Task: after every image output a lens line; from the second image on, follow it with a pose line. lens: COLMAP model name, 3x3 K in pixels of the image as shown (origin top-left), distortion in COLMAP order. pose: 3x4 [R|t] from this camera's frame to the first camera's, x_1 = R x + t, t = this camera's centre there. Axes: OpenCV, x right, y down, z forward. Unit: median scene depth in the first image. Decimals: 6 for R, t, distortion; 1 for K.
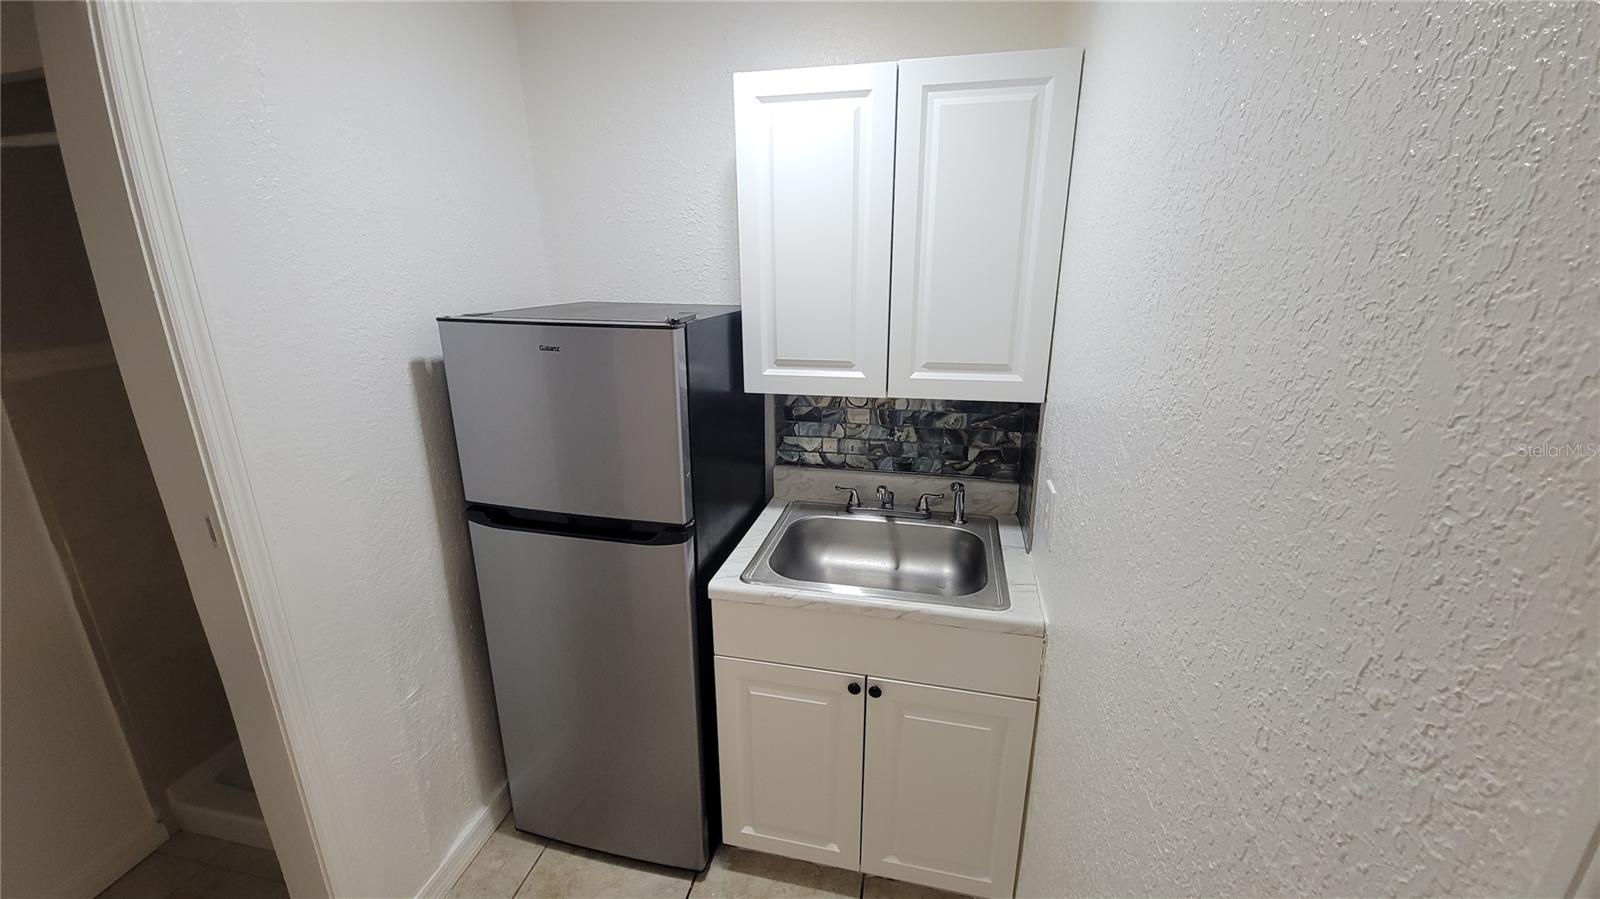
lens RADIAL K [[646.8, 0, 797.3], [0, 646.8, 456.5], [0, 0, 1]] dist [0.015240, -0.008323]
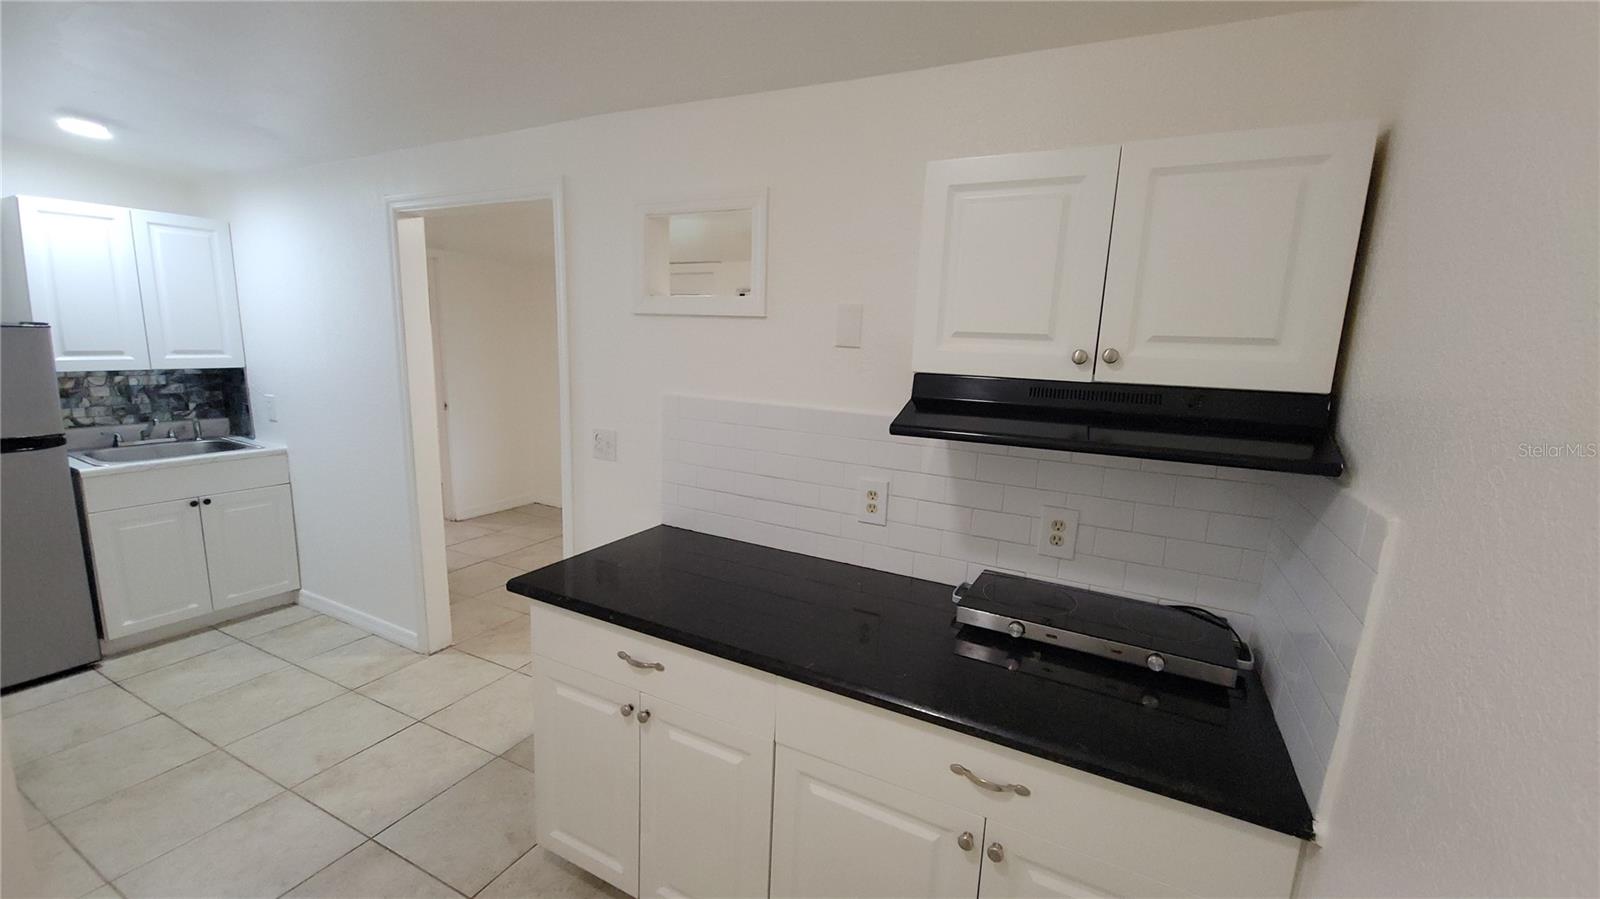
lens RADIAL K [[646.8, 0, 797.3], [0, 646.8, 456.5], [0, 0, 1]] dist [0.015240, -0.008323]
pose [[0.264975, -0.157779, 0.951259, -1.055576], [0.244349, 0.965309, 0.092045, 0.384667], [-0.932782, 0.208049, 0.294336, -1.116720]]
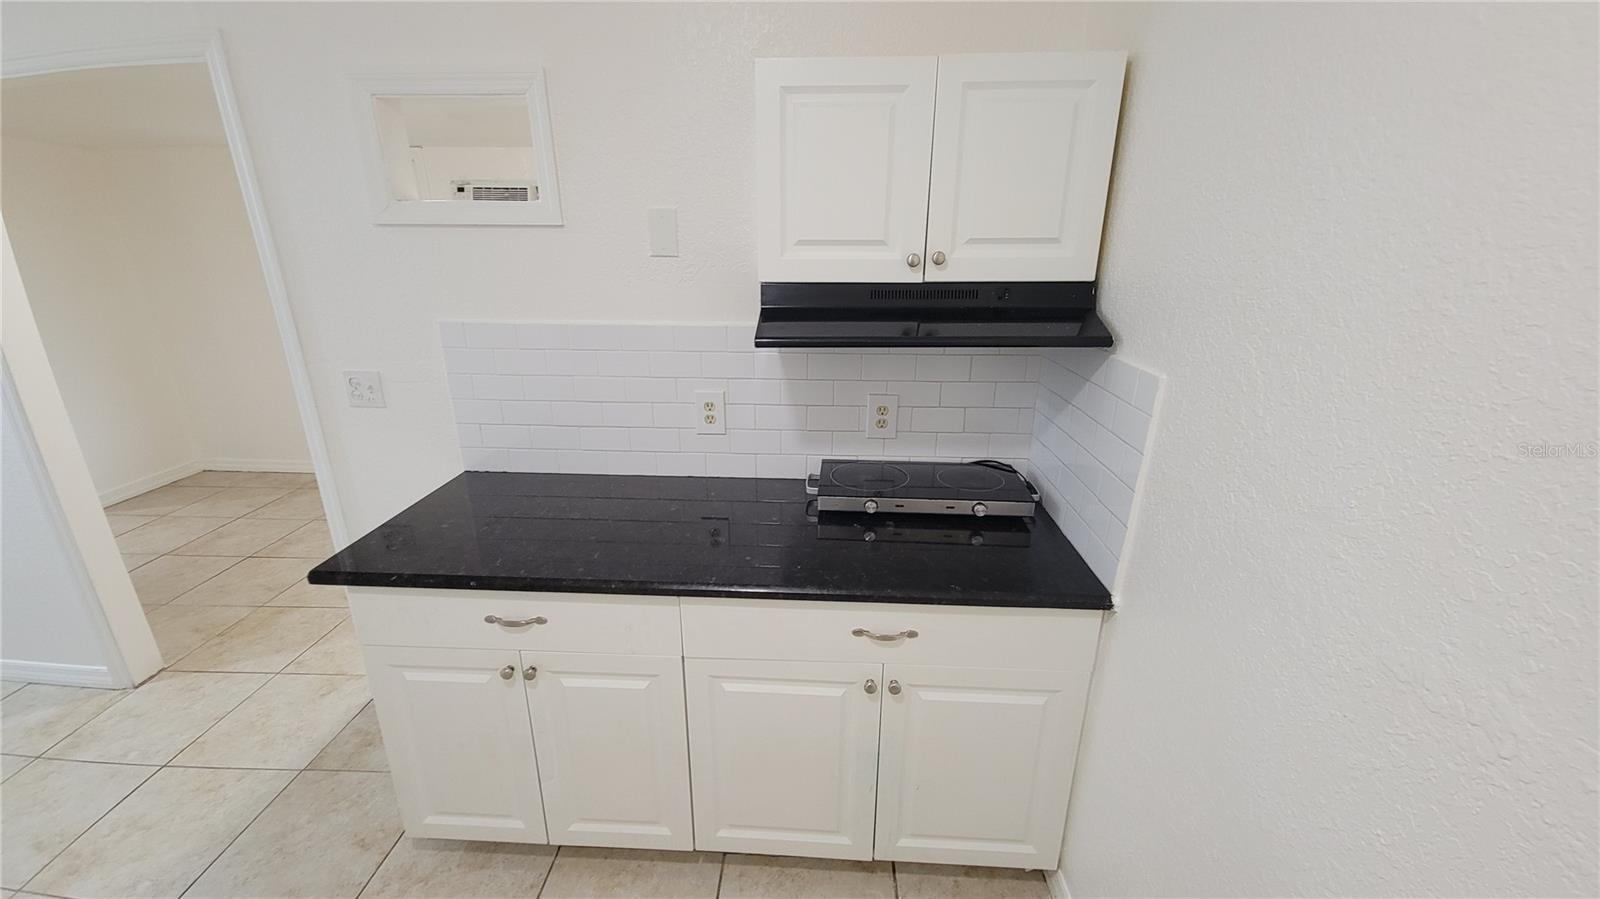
lens RADIAL K [[646.8, 0, 797.3], [0, 646.8, 456.5], [0, 0, 1]] dist [0.015240, -0.008323]
pose [[-0.158847, -0.317899, 0.934724, -1.073738], [0.289378, 0.890174, 0.351924, 0.317417], [-0.943943, 0.326391, -0.049408, -0.974181]]
